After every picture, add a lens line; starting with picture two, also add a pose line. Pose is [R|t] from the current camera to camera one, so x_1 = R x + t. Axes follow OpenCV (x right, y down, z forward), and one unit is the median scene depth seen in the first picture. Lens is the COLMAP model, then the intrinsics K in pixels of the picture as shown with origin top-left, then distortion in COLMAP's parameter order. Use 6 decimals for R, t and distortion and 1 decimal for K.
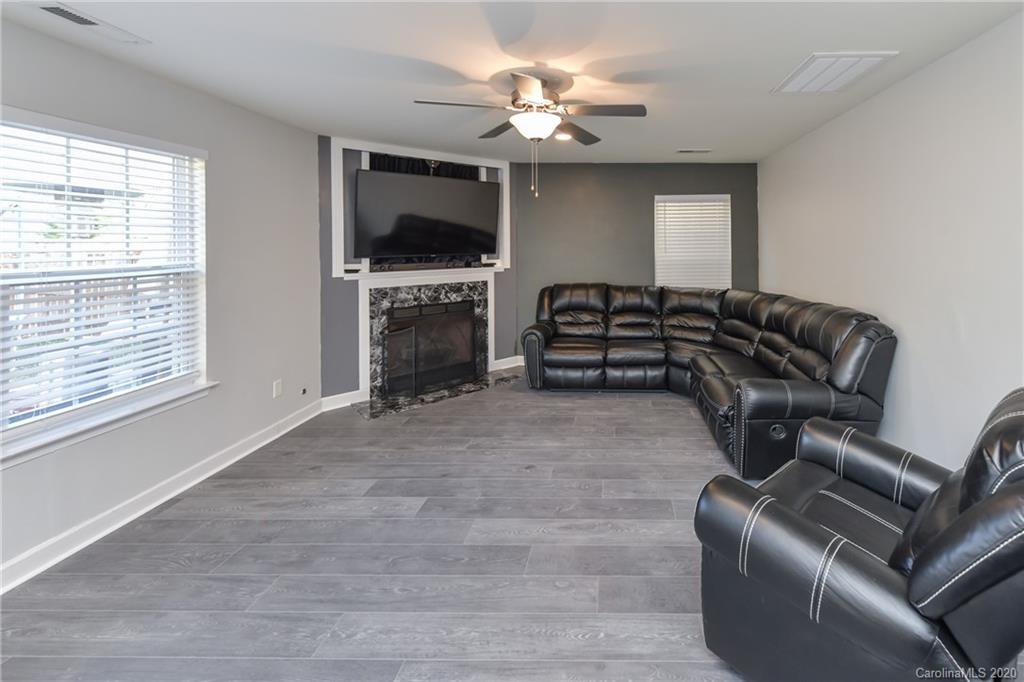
lens RADIAL K [[375.4, 0, 497.0], [0, 375.4, 240.4], [0, 0, 1]] dist [0.001893, -0.000116]
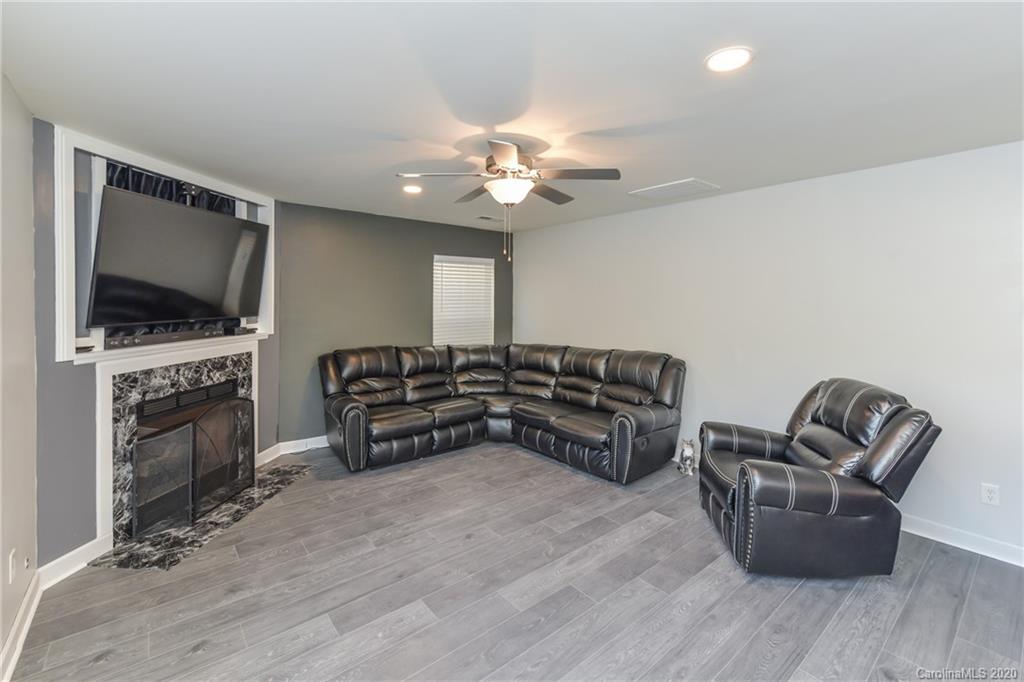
lens RADIAL K [[427.8, 0, 463.0], [0, 427.8, 301.3], [0, 0, 1]] dist [-0.000985, -0.000429]
pose [[0.798432, 0.002505, 0.602080, -0.283439], [-0.008398, 0.999940, 0.006976, -0.006575], [-0.602026, -0.010626, 0.798406, 0.062150]]
